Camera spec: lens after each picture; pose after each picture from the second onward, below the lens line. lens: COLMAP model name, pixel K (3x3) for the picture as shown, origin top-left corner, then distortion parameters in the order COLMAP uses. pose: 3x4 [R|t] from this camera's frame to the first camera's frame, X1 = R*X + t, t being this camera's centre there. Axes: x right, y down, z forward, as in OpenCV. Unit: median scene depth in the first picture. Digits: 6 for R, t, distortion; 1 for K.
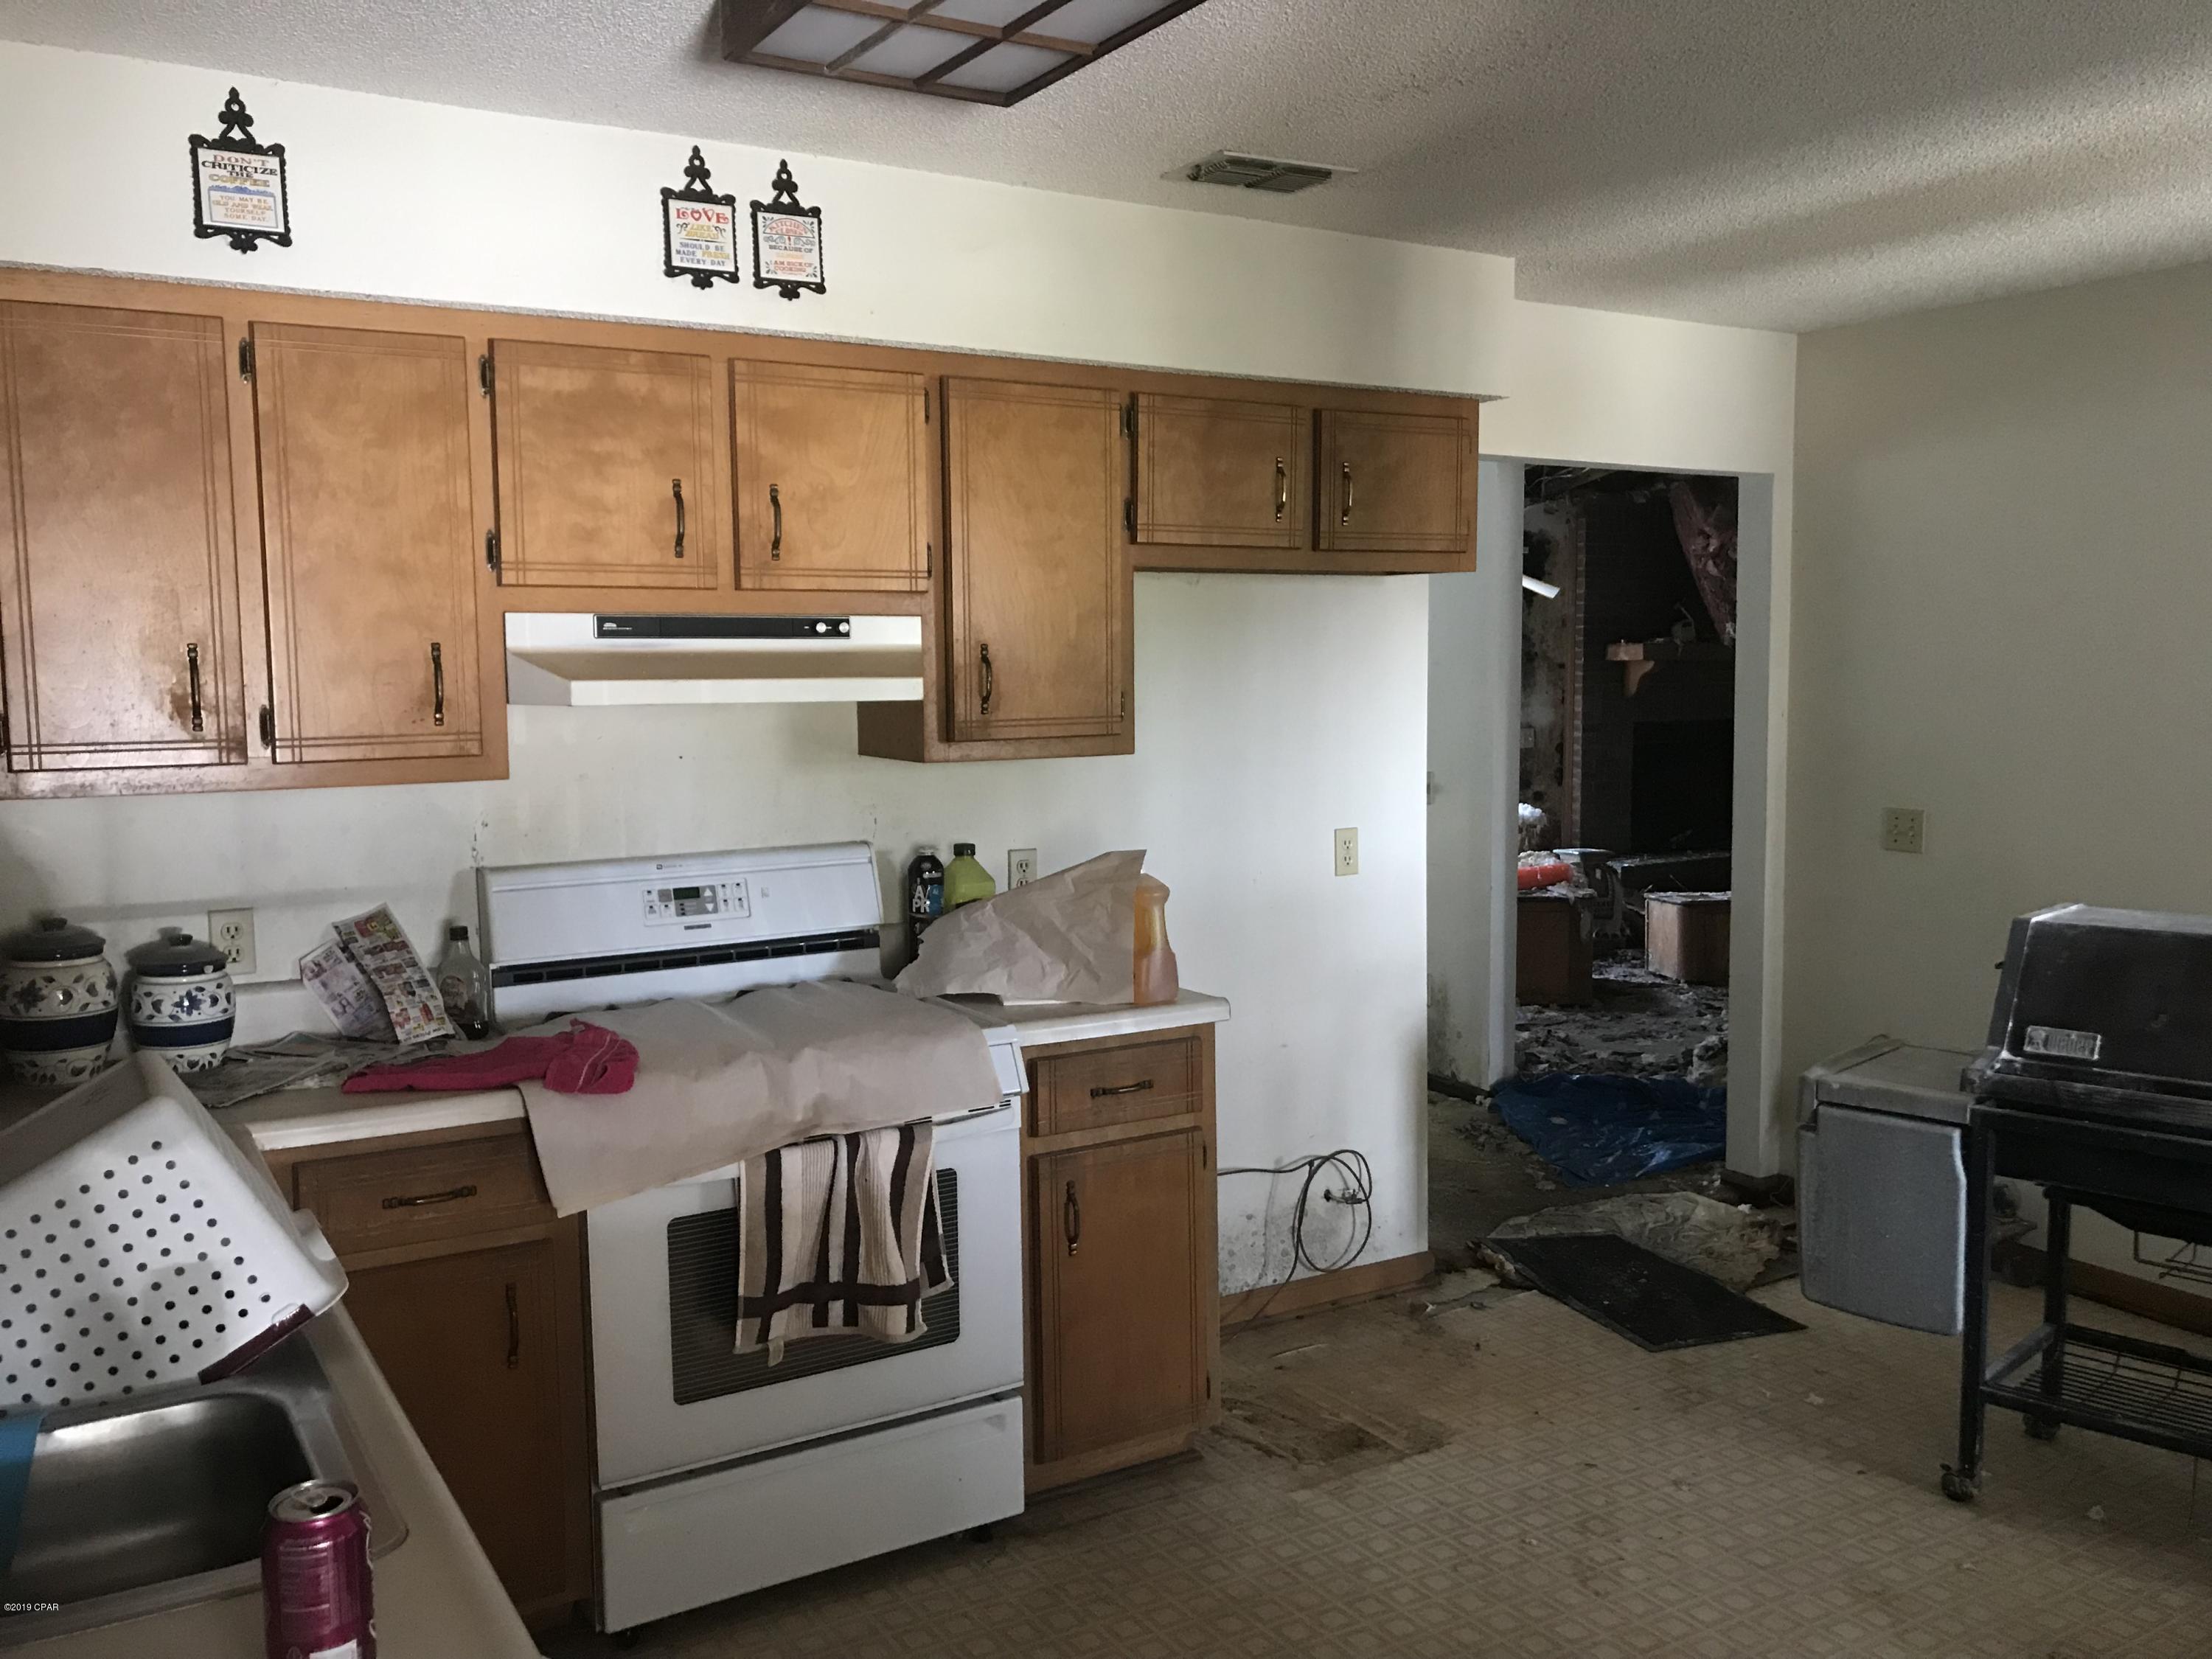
lens RADIAL K [[1779.5, 0, 1106.0], [0, 1779.5, 829.5], [0, 0, 1]] dist [0.047736, -0.090636]
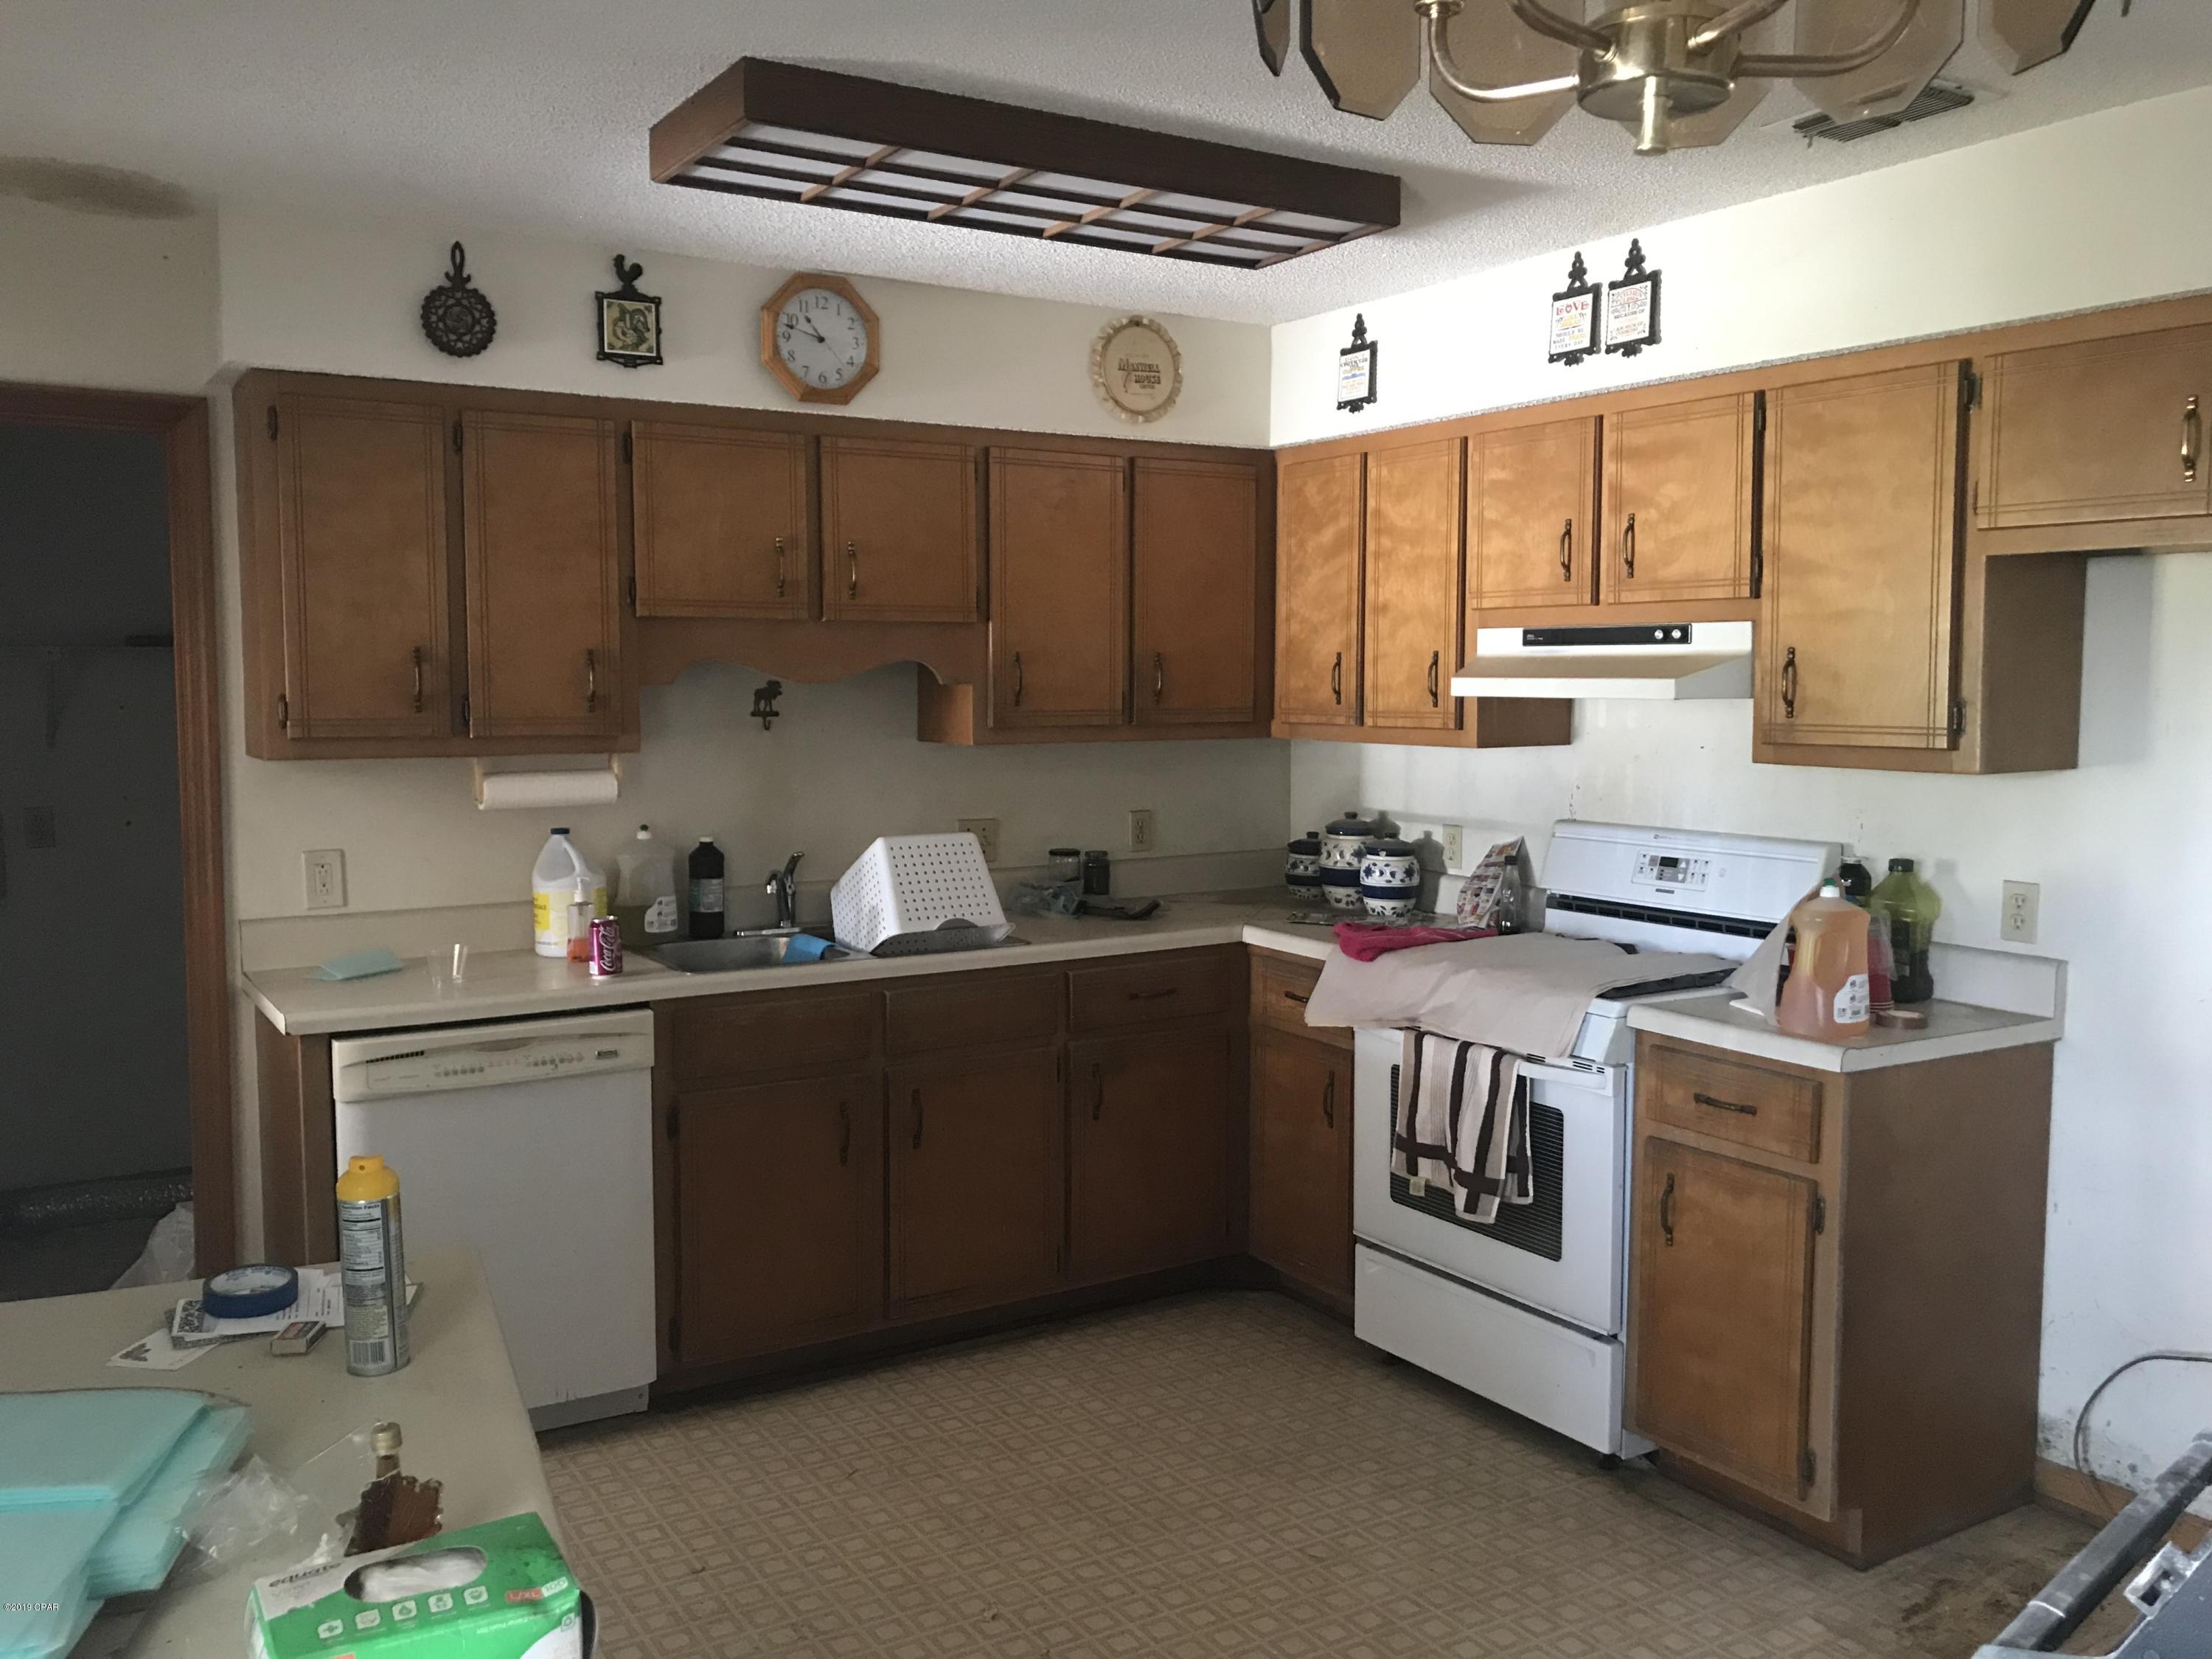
lens RADIAL K [[1841.2, 0, 1106.0], [0, 1841.2, 829.5], [0, 0, 1]] dist [-0.002378, -0.006307]
pose [[0.013045, 0.093806, -0.995505, 1.024229], [-0.096602, 0.991051, 0.092120, -0.065026], [0.995238, 0.094966, 0.021990, 0.643309]]
